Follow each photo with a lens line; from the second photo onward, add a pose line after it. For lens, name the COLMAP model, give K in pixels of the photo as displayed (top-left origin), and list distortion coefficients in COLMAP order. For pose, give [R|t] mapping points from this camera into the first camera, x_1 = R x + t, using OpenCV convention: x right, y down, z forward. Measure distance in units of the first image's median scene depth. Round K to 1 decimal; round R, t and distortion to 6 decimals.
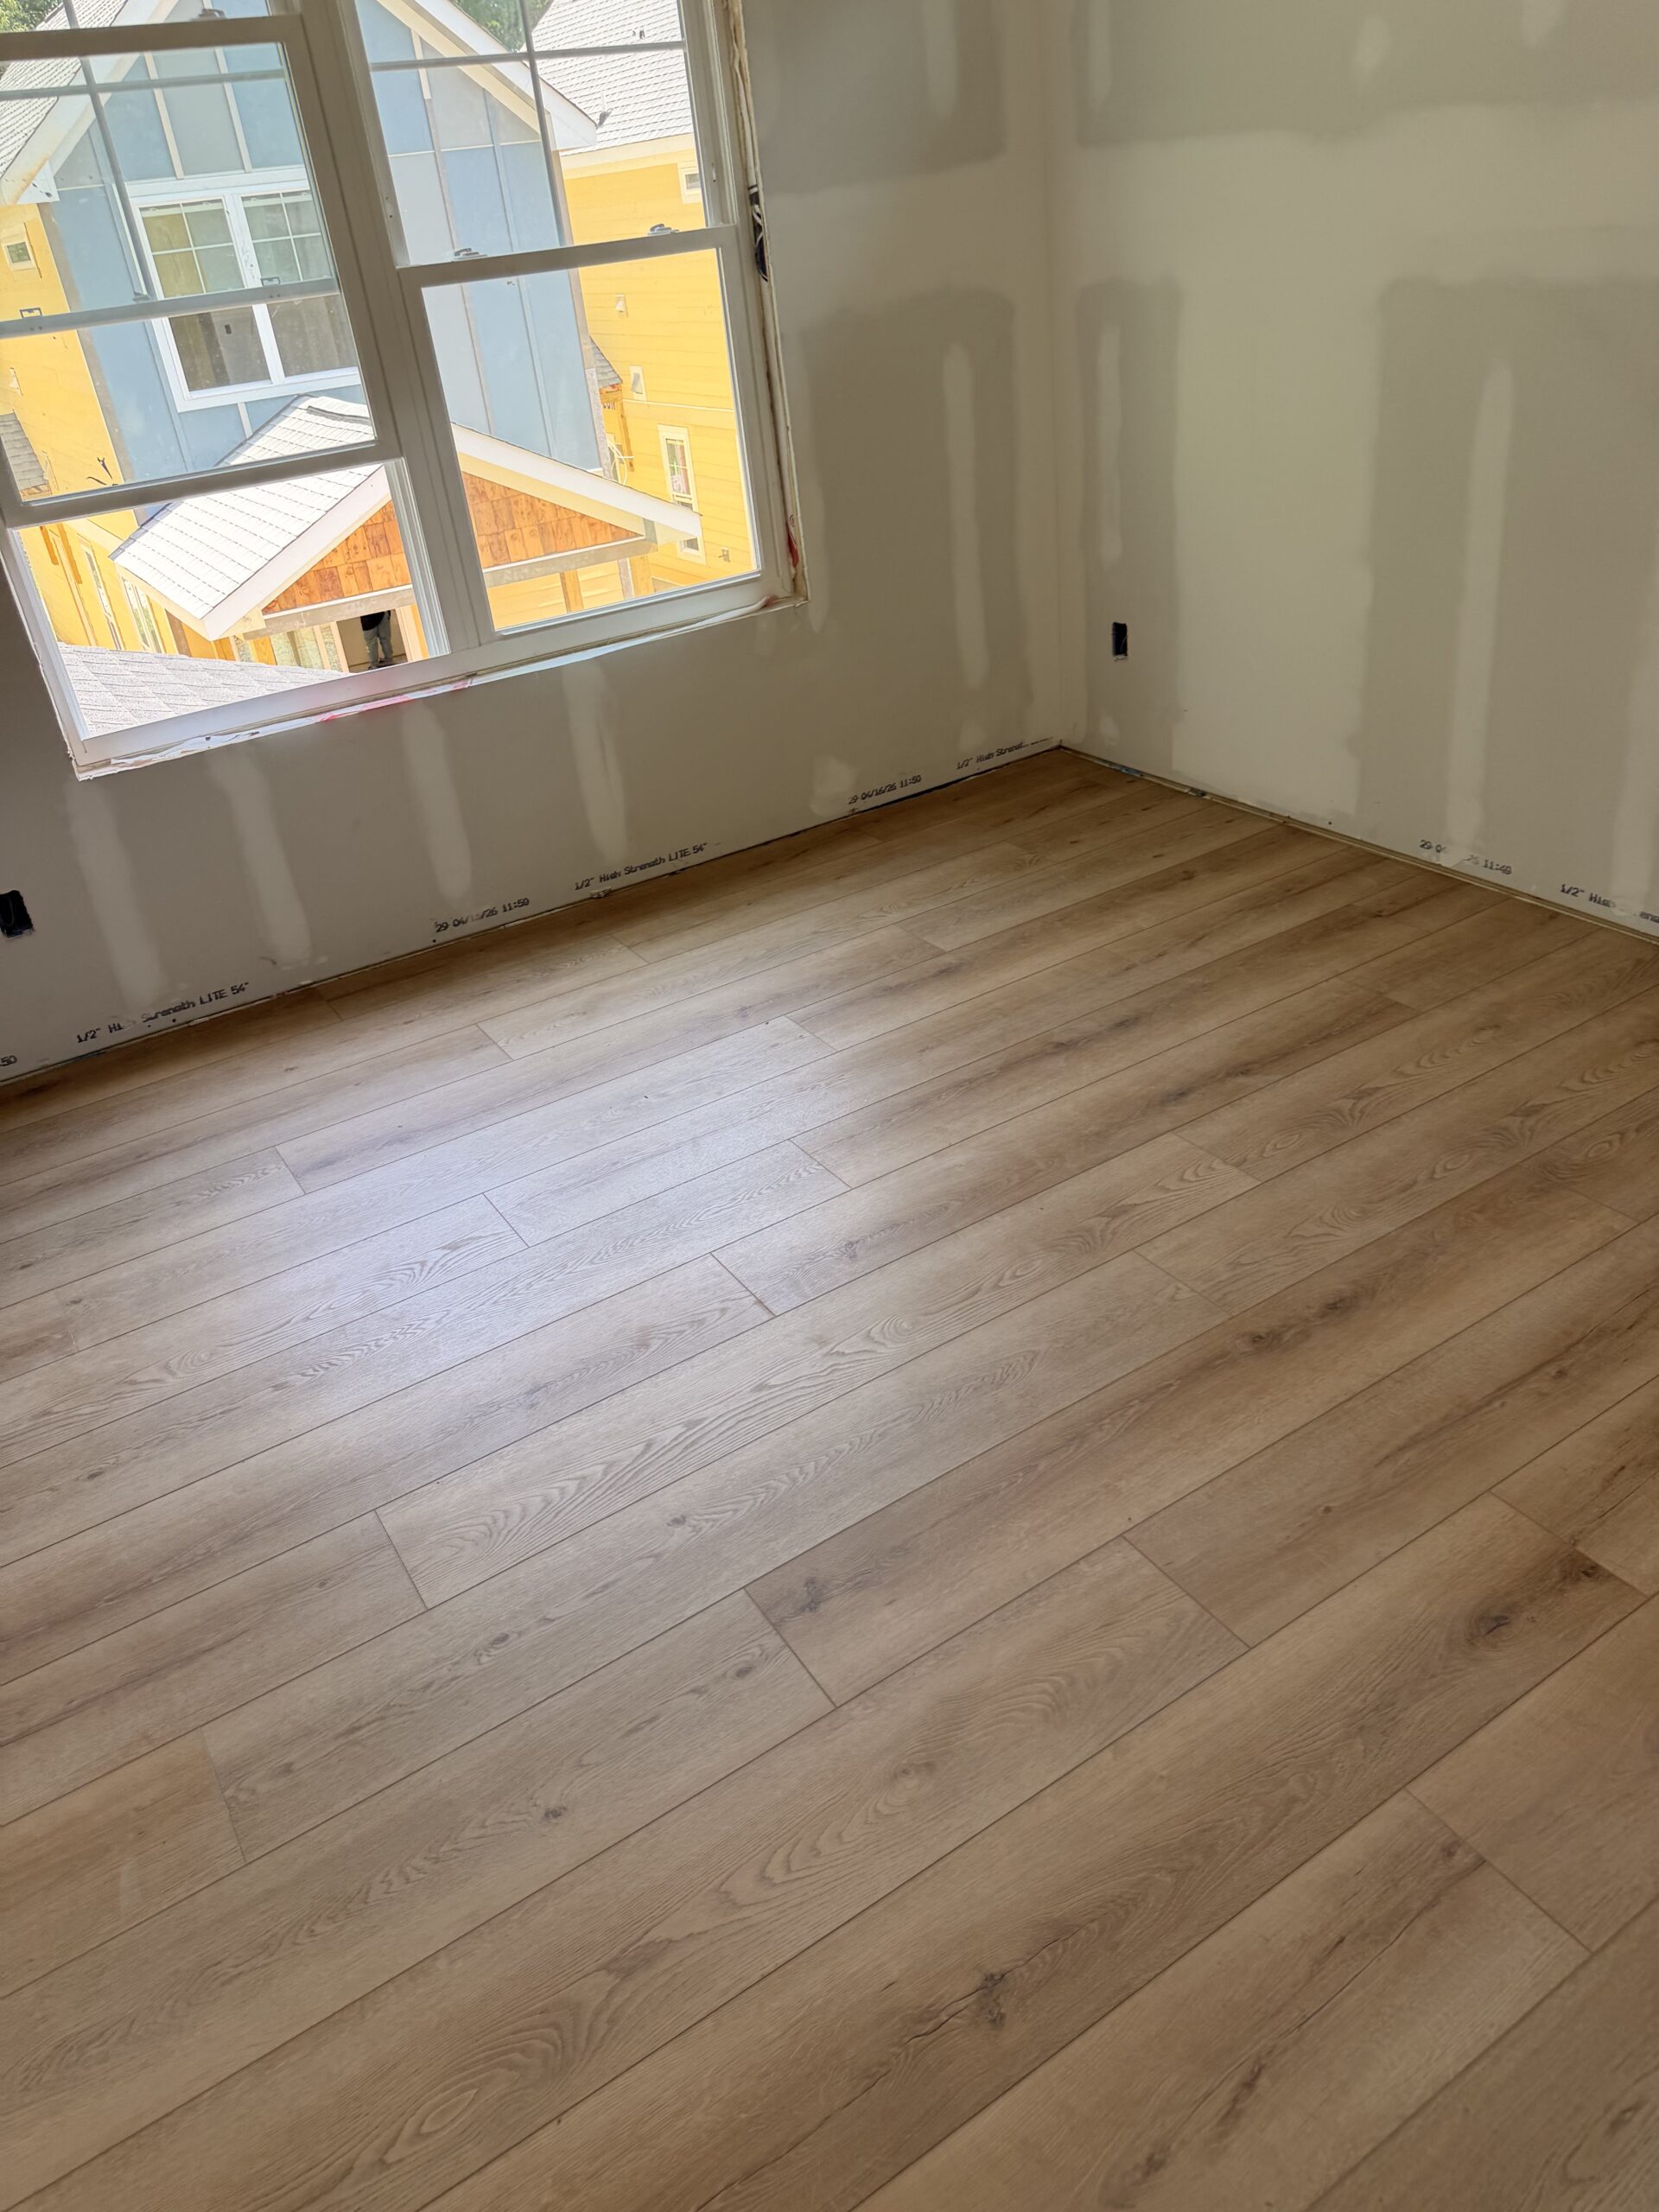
lens RADIAL K [[1577.3, 0, 839.7], [0, 1577.3, 1102.8], [0, 0, 1]] dist [0.047581, -0.069076]
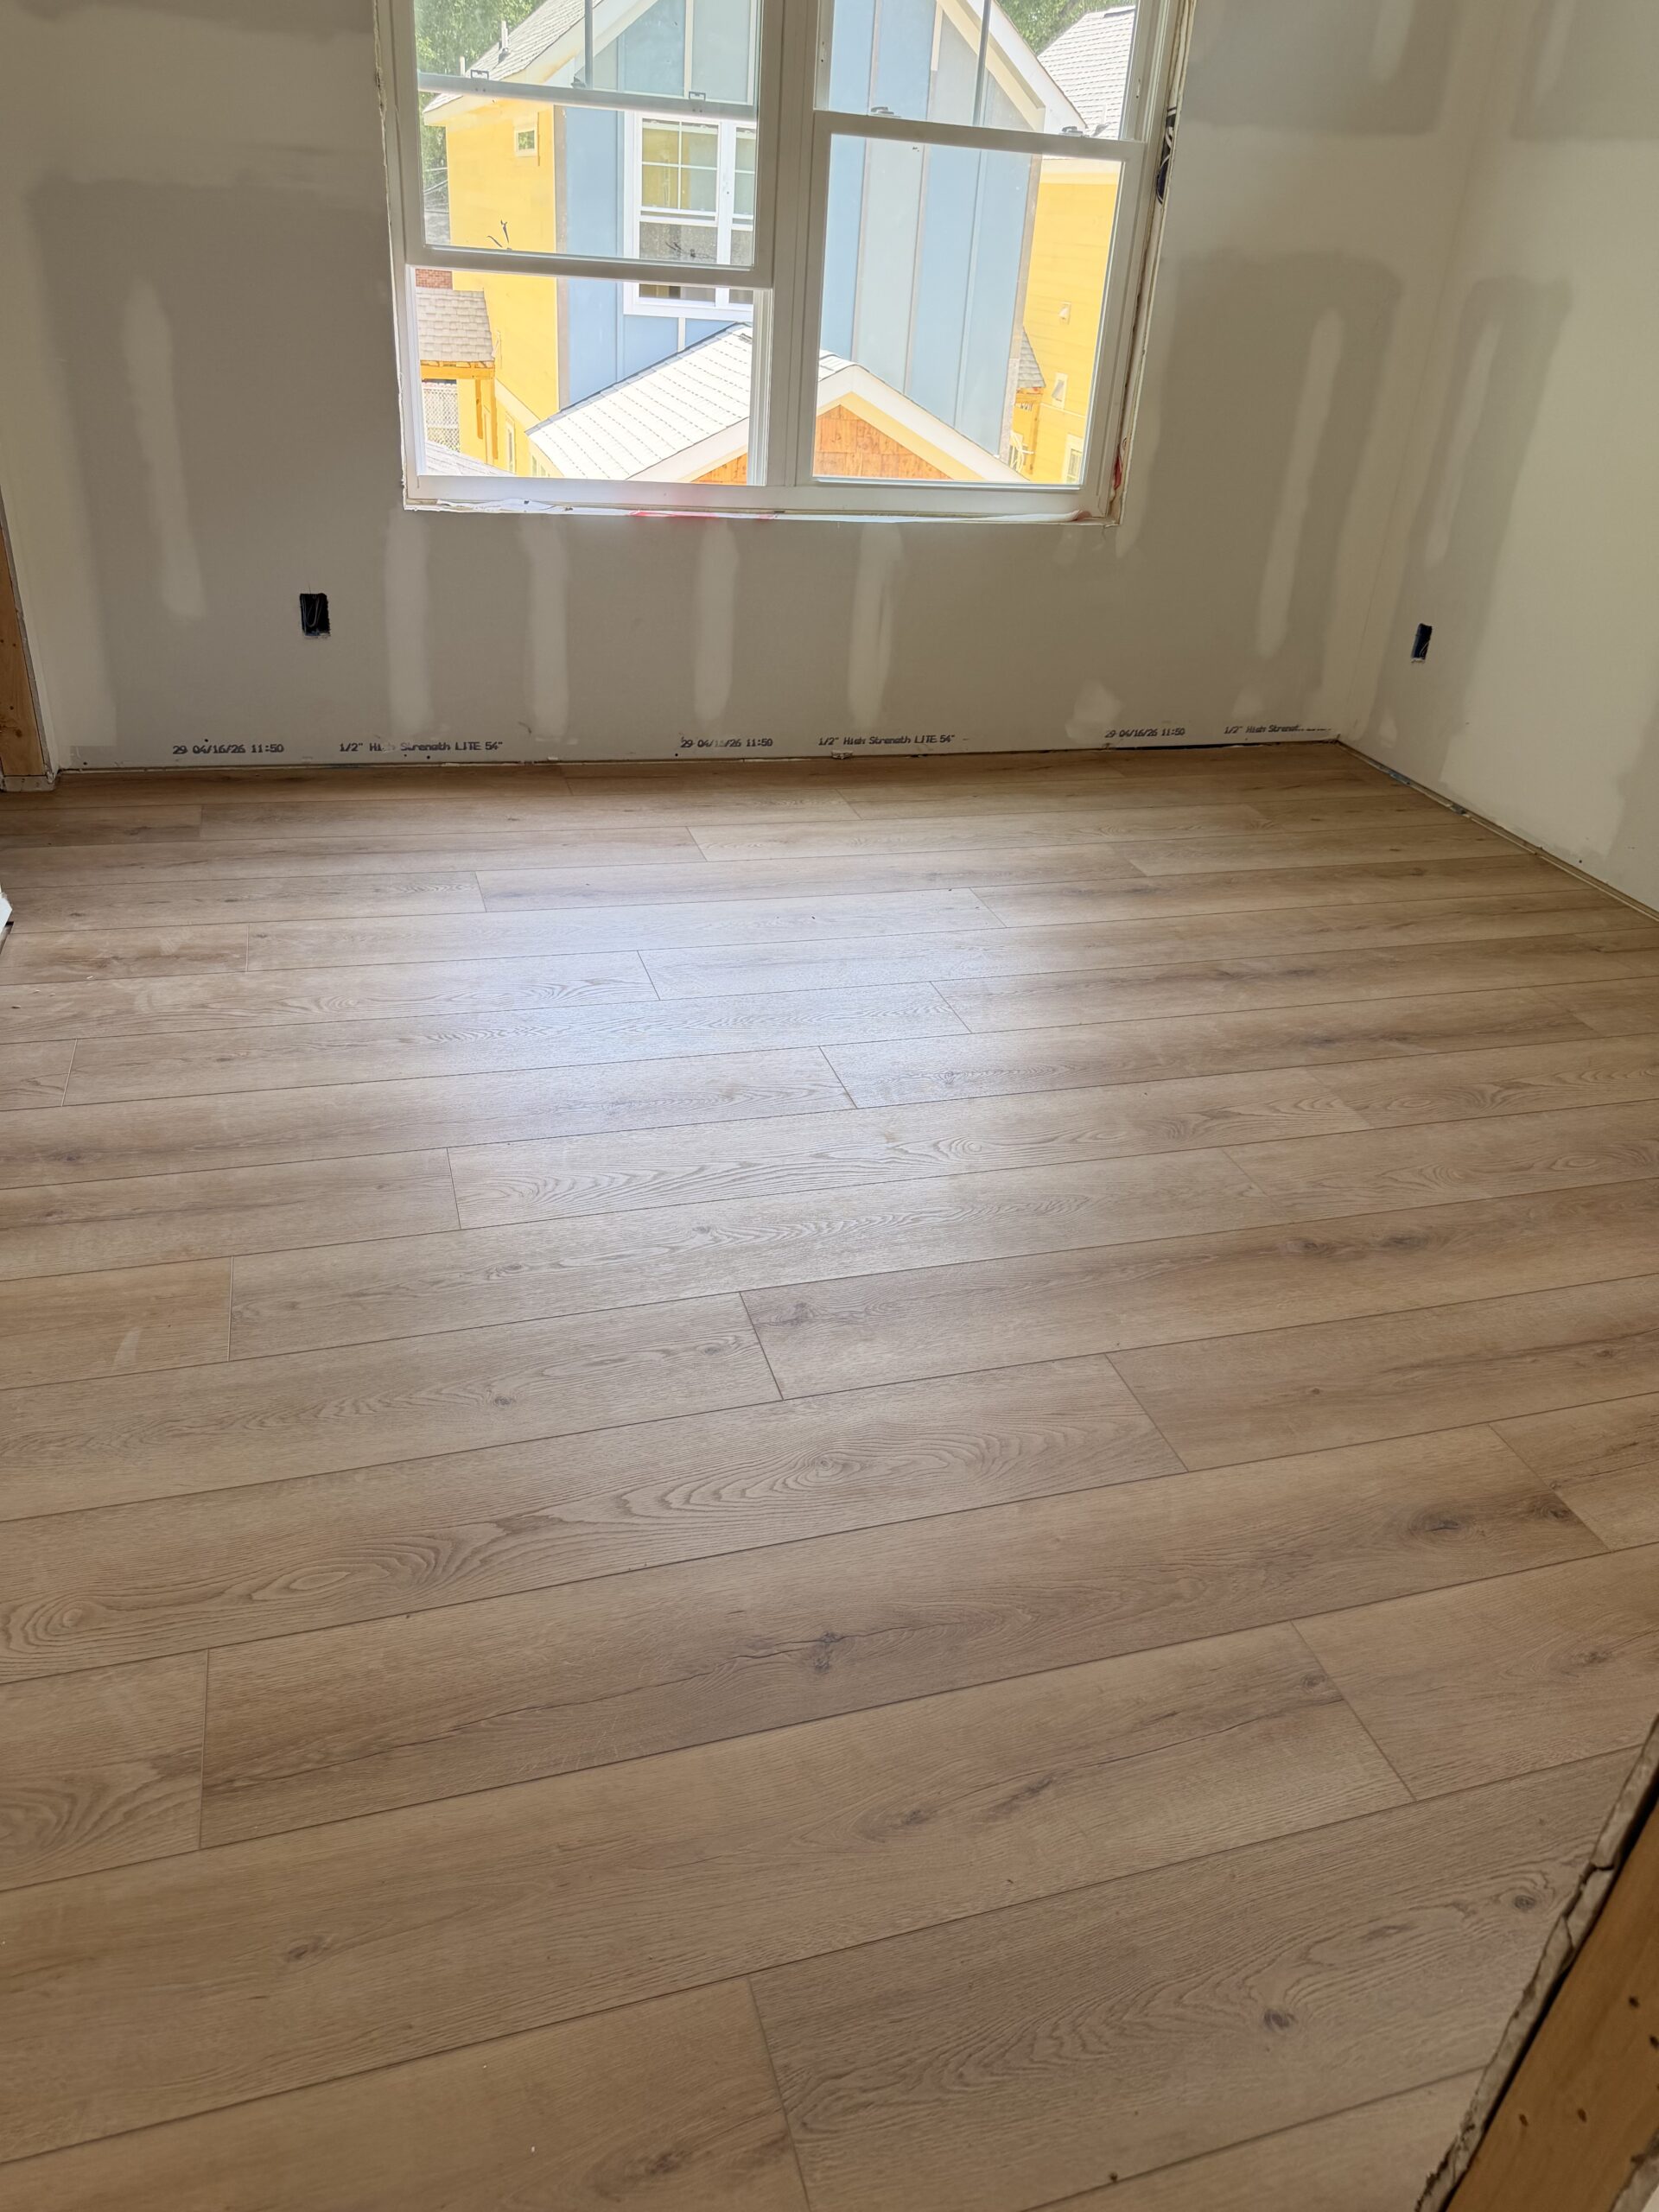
lens RADIAL K [[1577.3, 0, 834.0], [0, 1577.3, 1091.1], [0, 0, 1]] dist [0.047581, -0.069076]
pose [[0.950028, 0.275410, -0.146957, 0.085720], [-0.277811, 0.960626, 0.004343, 0.115703], [0.142367, 0.036700, 0.989133, -0.020788]]
